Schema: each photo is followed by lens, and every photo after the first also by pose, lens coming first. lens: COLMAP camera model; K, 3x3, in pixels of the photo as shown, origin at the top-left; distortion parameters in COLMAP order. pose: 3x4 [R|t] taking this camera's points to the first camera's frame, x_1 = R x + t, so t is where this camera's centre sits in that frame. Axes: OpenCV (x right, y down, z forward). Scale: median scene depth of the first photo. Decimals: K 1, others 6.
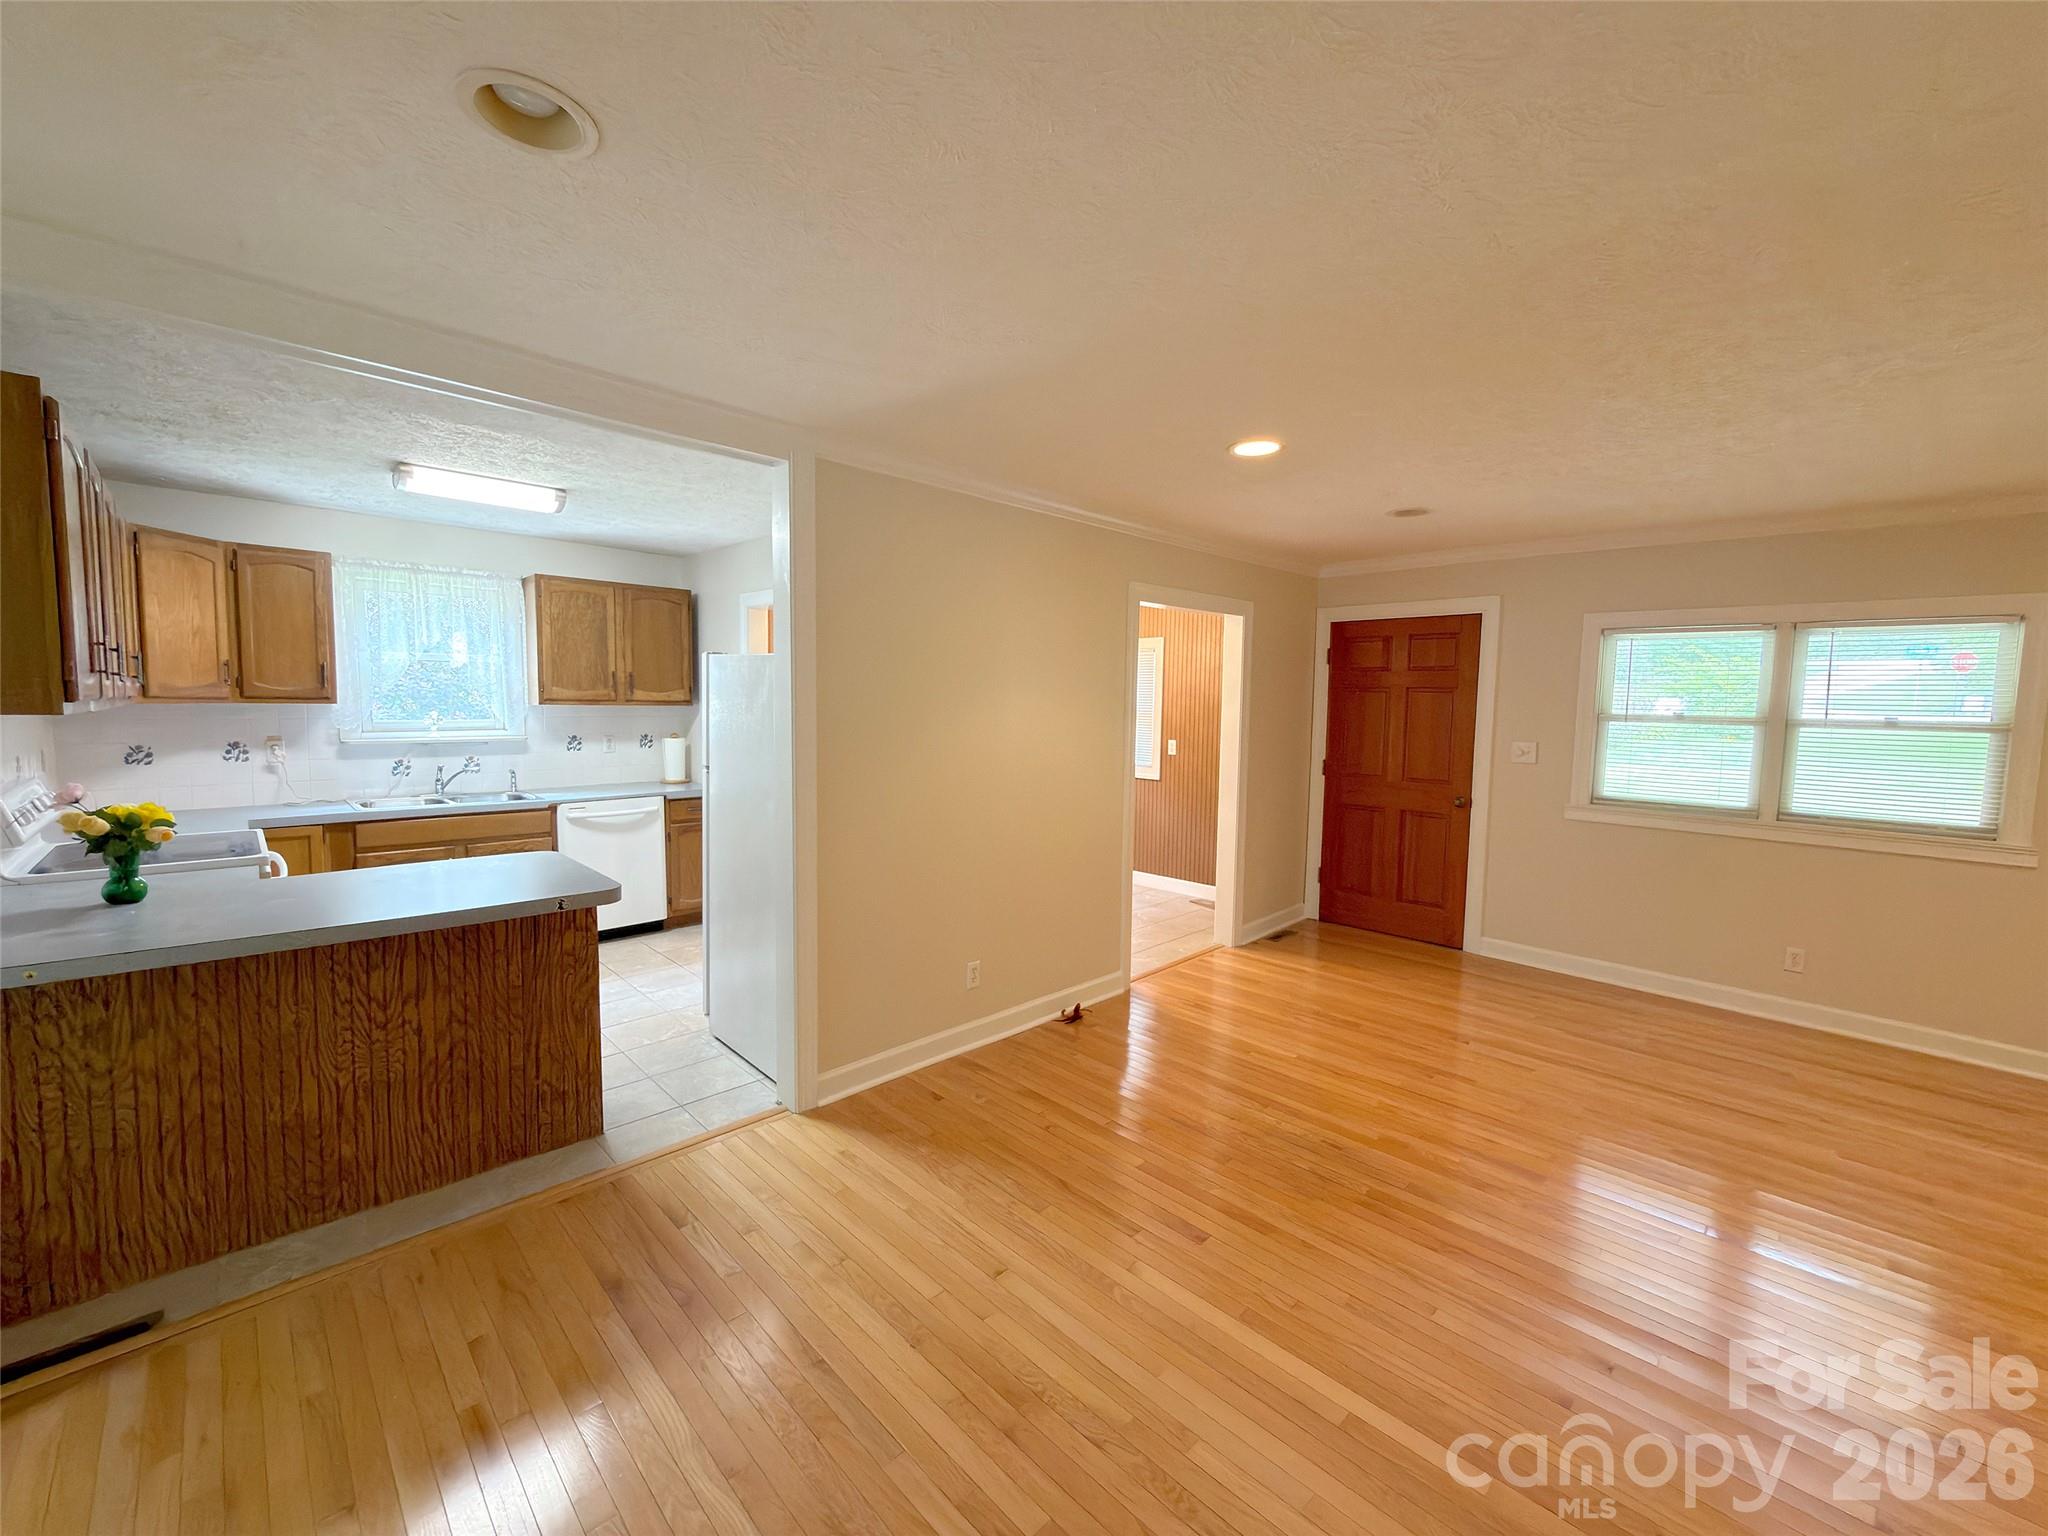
lens RADIAL K [[816.0, 0, 1018.9], [0, 816.0, 764.8], [0, 0, 1]] dist [-0.001590, 0.000476]
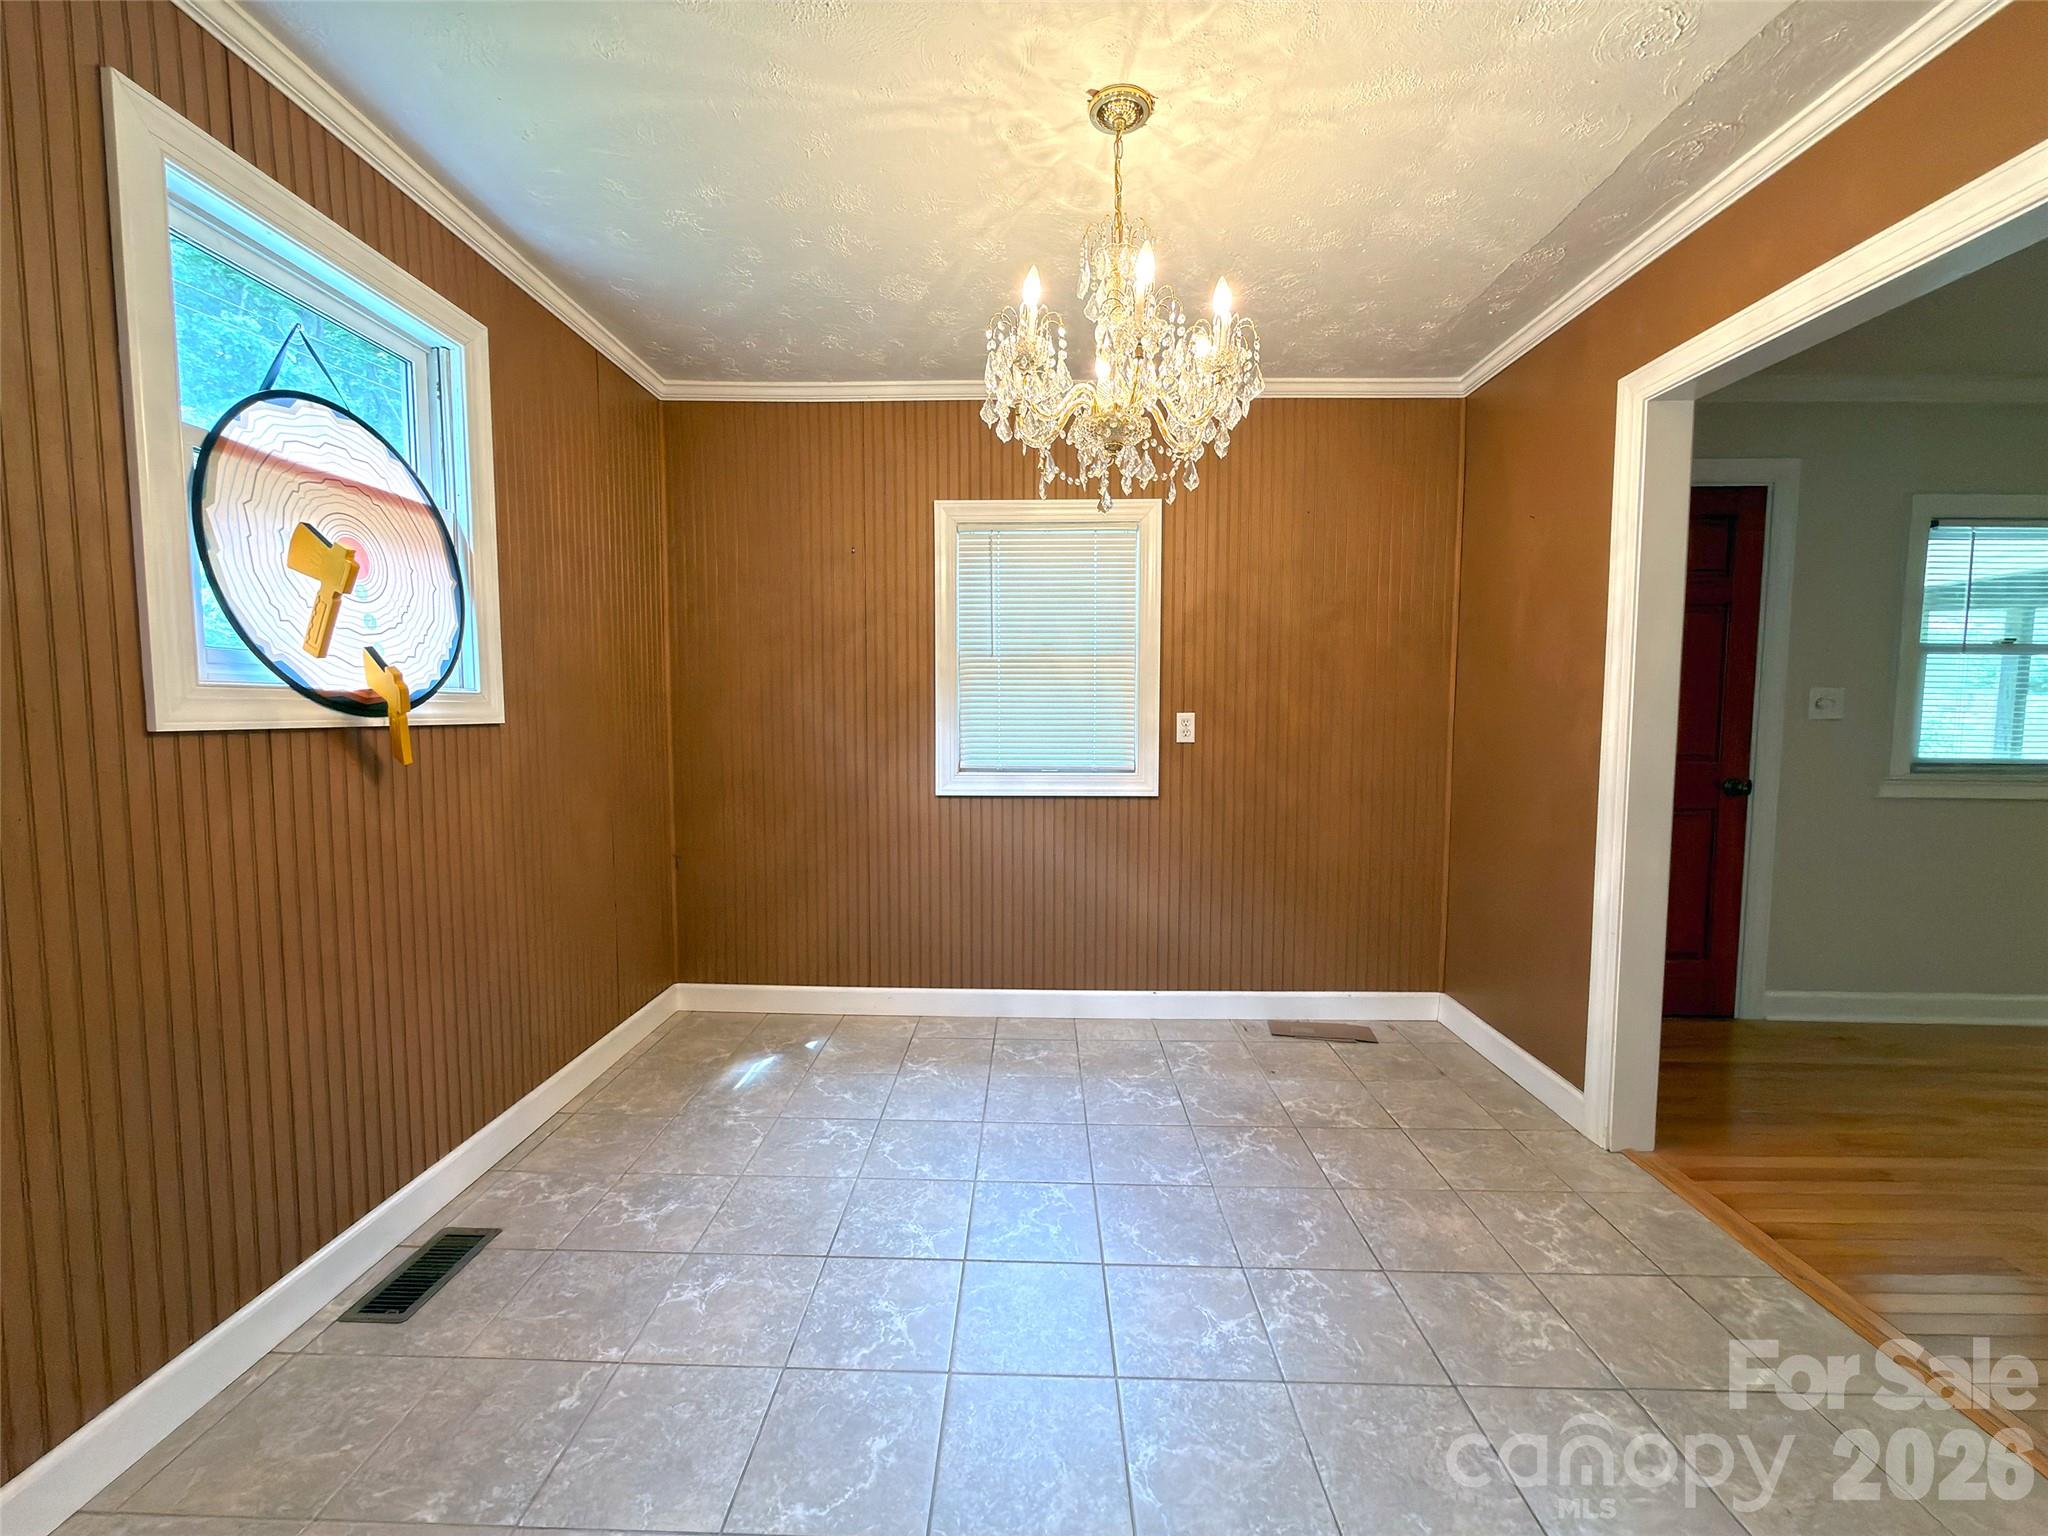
lens RADIAL K [[816.0, 0, 1018.9], [0, 816.0, 764.8], [0, 0, 1]] dist [-0.001590, 0.000476]
pose [[0.713522, -0.063665, 0.697734, -0.359636], [0.065324, 0.997570, 0.024221, -0.028194], [-0.697581, 0.028296, 0.715947, 1.143962]]
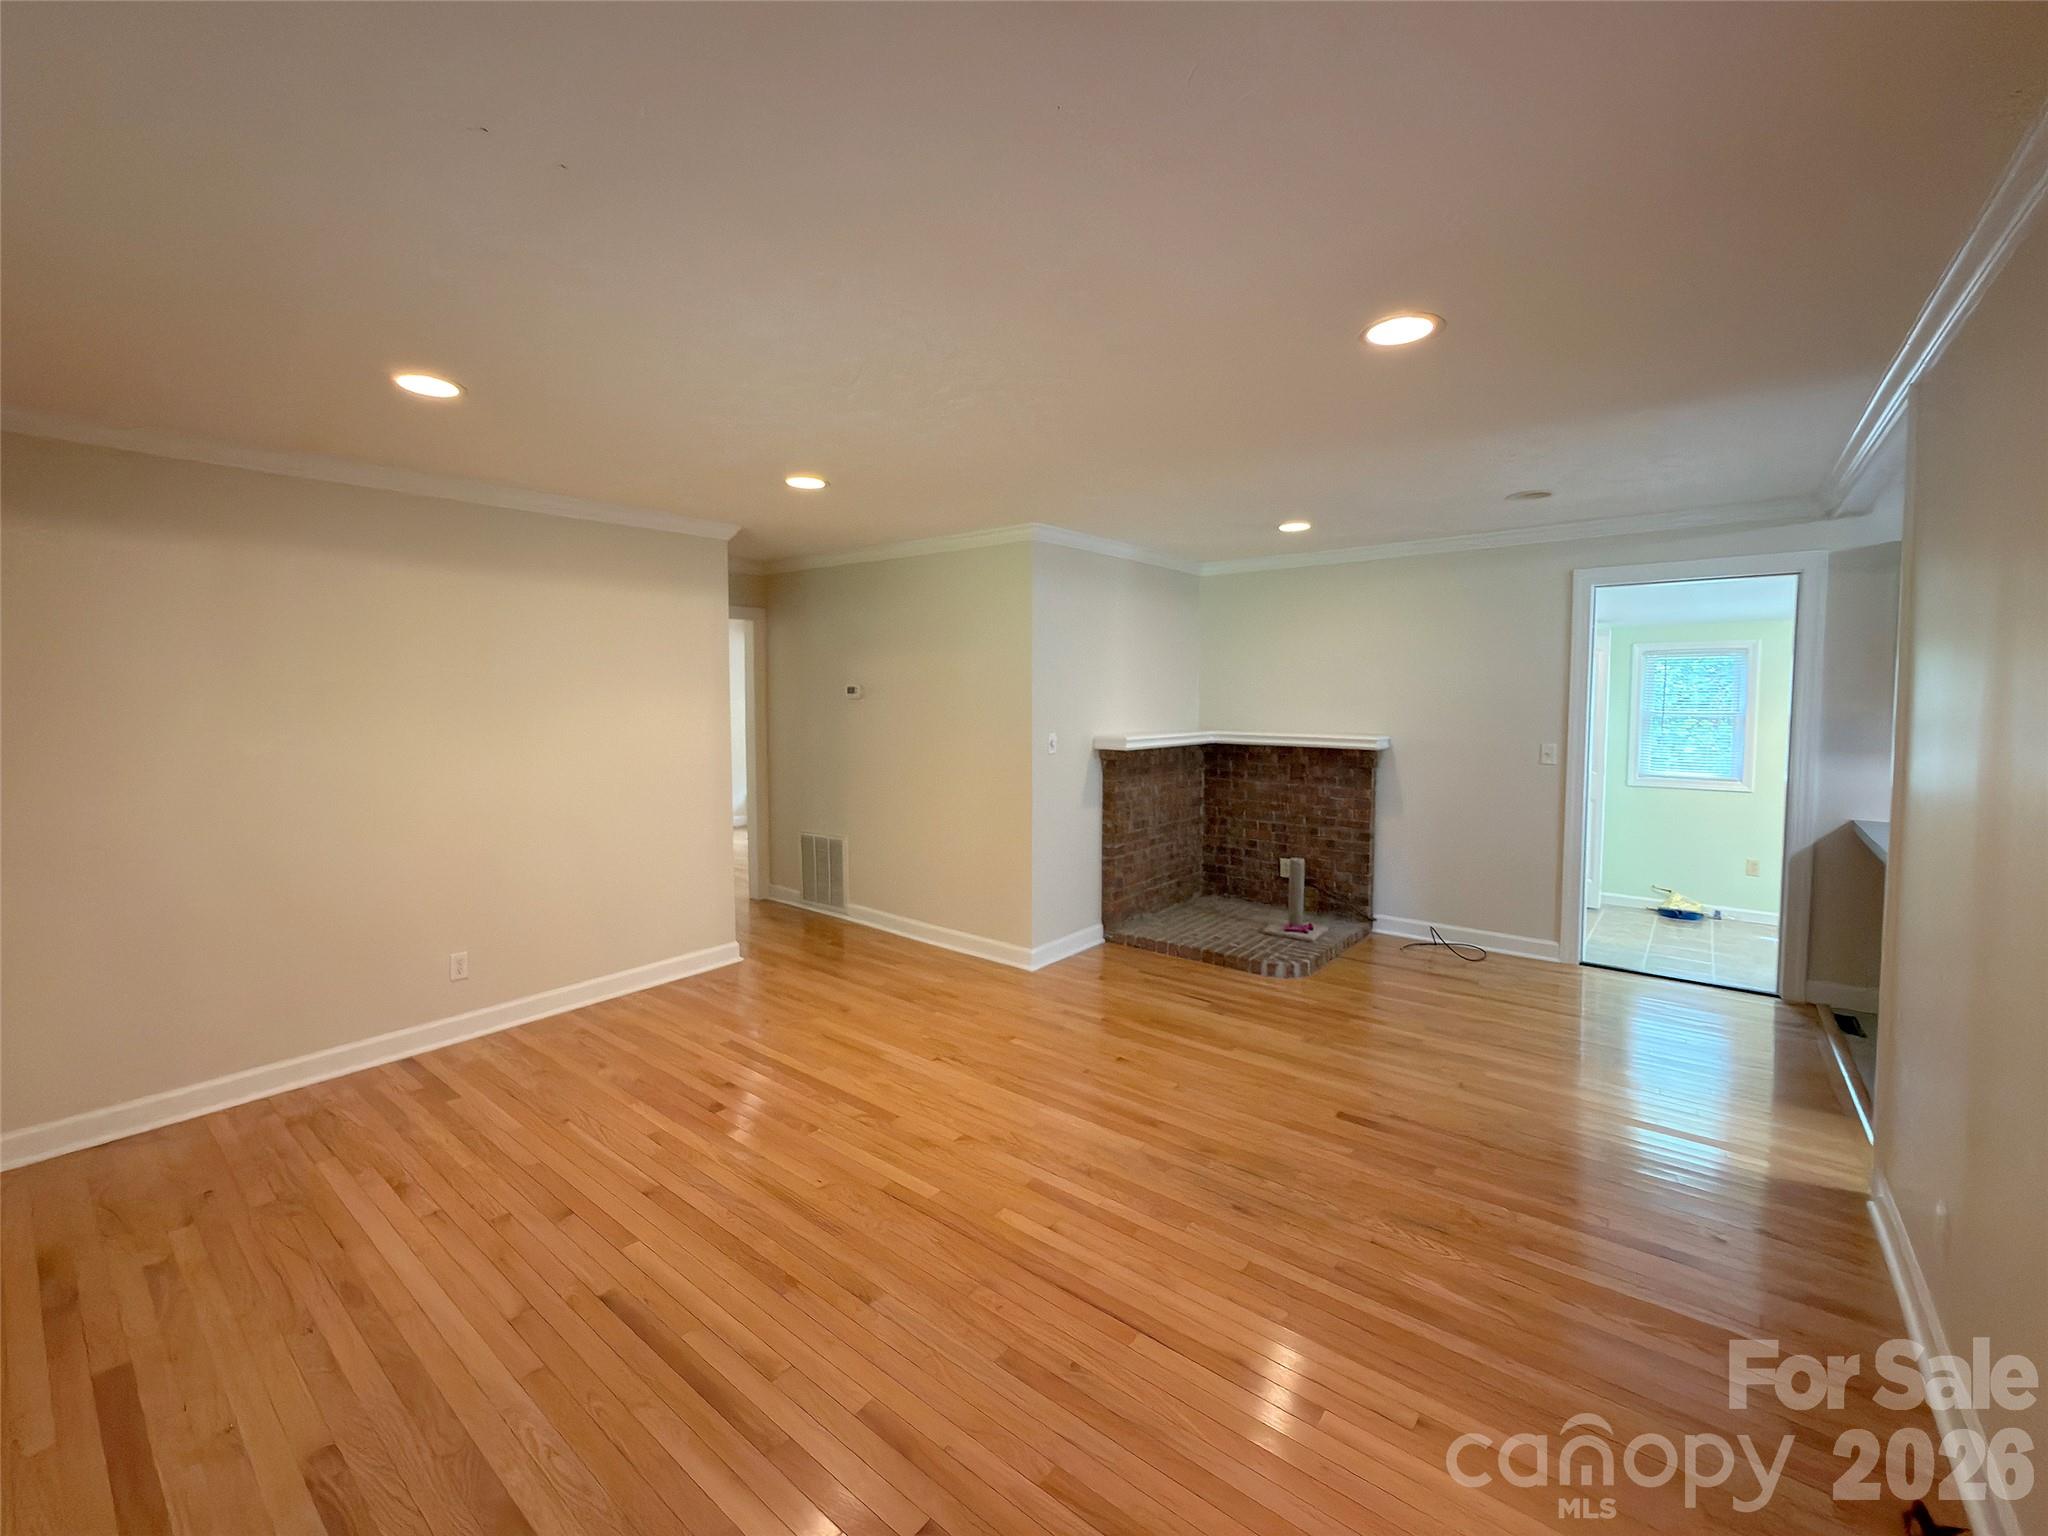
lens RADIAL K [[816.0, 0, 1018.9], [0, 816.0, 764.8], [0, 0, 1]] dist [-0.001590, 0.000476]
pose [[-0.993623, -0.002100, -0.112732, 0.492961], [-0.018713, 0.989031, 0.146518, -0.072648], [0.111188, 0.147694, -0.982763, 1.205349]]
